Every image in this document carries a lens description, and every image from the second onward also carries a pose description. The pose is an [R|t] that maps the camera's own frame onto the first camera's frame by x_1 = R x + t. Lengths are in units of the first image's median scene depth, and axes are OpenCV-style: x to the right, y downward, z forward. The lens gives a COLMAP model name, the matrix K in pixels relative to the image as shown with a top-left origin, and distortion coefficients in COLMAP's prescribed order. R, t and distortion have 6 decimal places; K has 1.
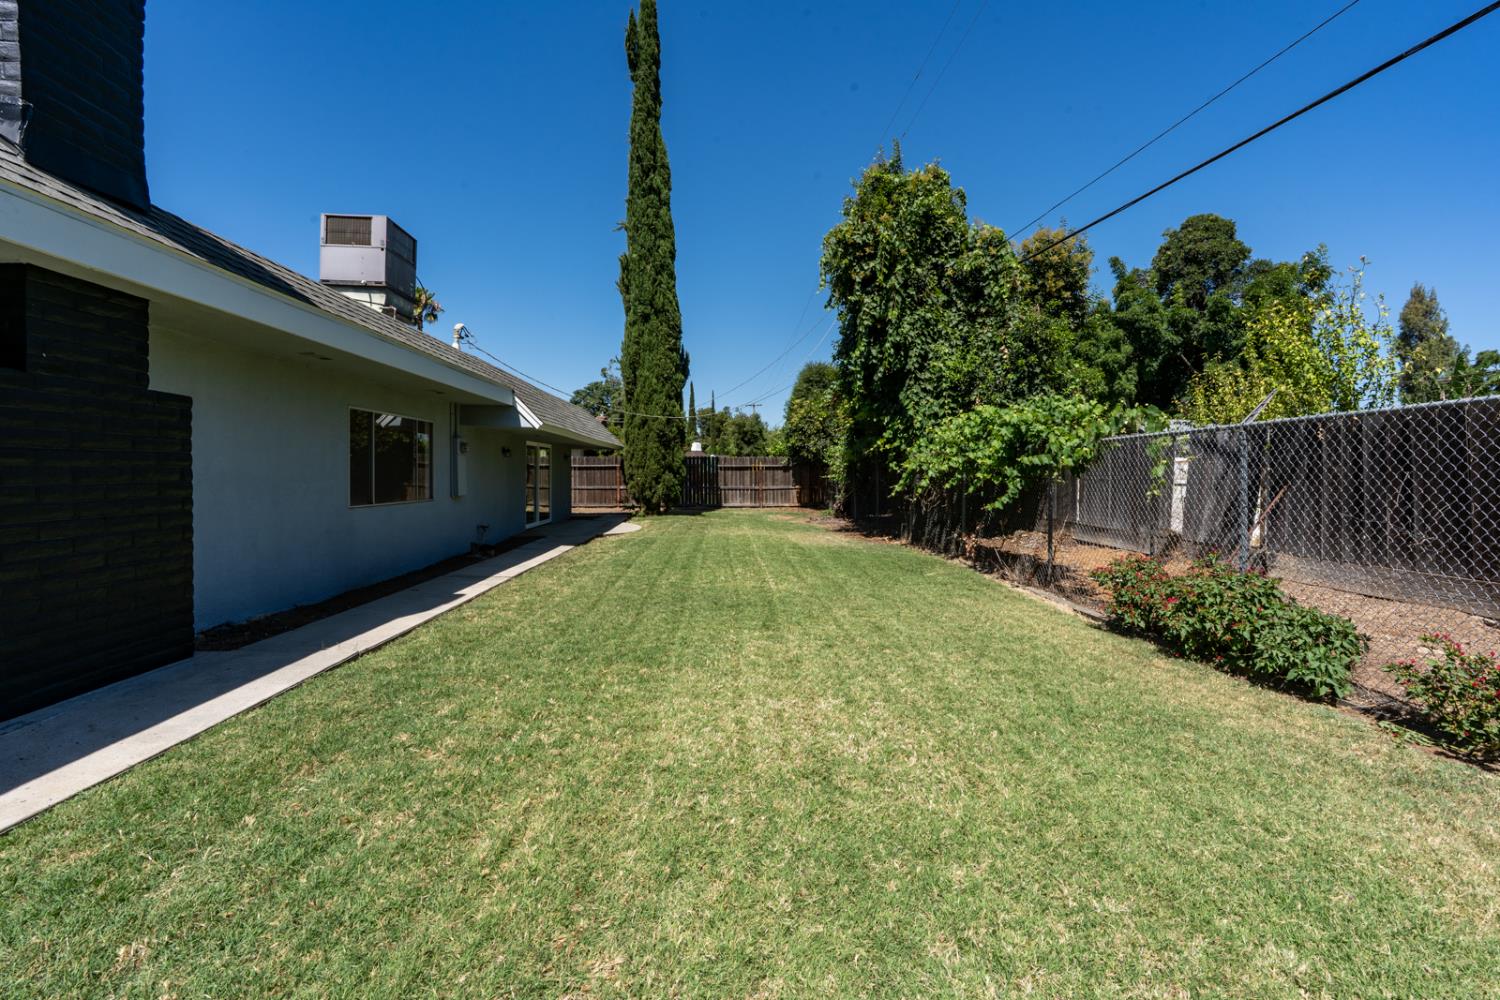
lens RADIAL K [[681.2, 0, 751.1], [0, 681.2, 489.4], [0, 0, 1]] dist [-0.009112, 0.000744]
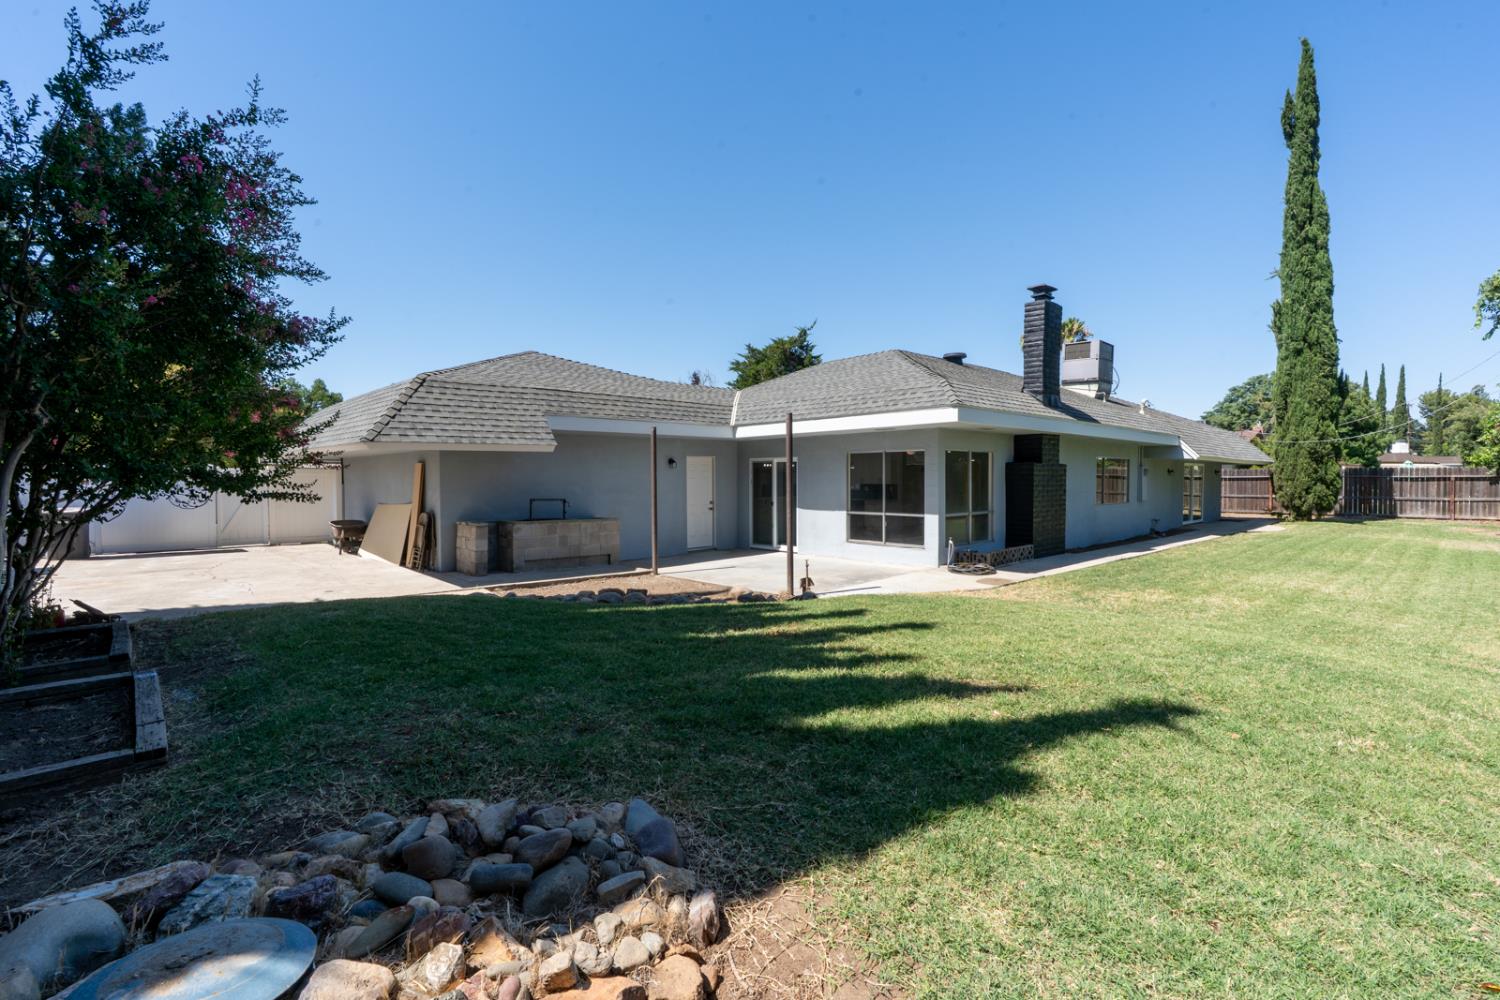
lens RADIAL K [[681.2, 0, 751.5], [0, 681.2, 493.4], [0, 0, 1]] dist [-0.009112, 0.000744]
pose [[0.646240, 0.015251, -0.762982, 0.128319], [-0.015369, 0.999858, 0.006969, -0.002731], [0.762980, 0.007223, 0.646382, -0.463590]]
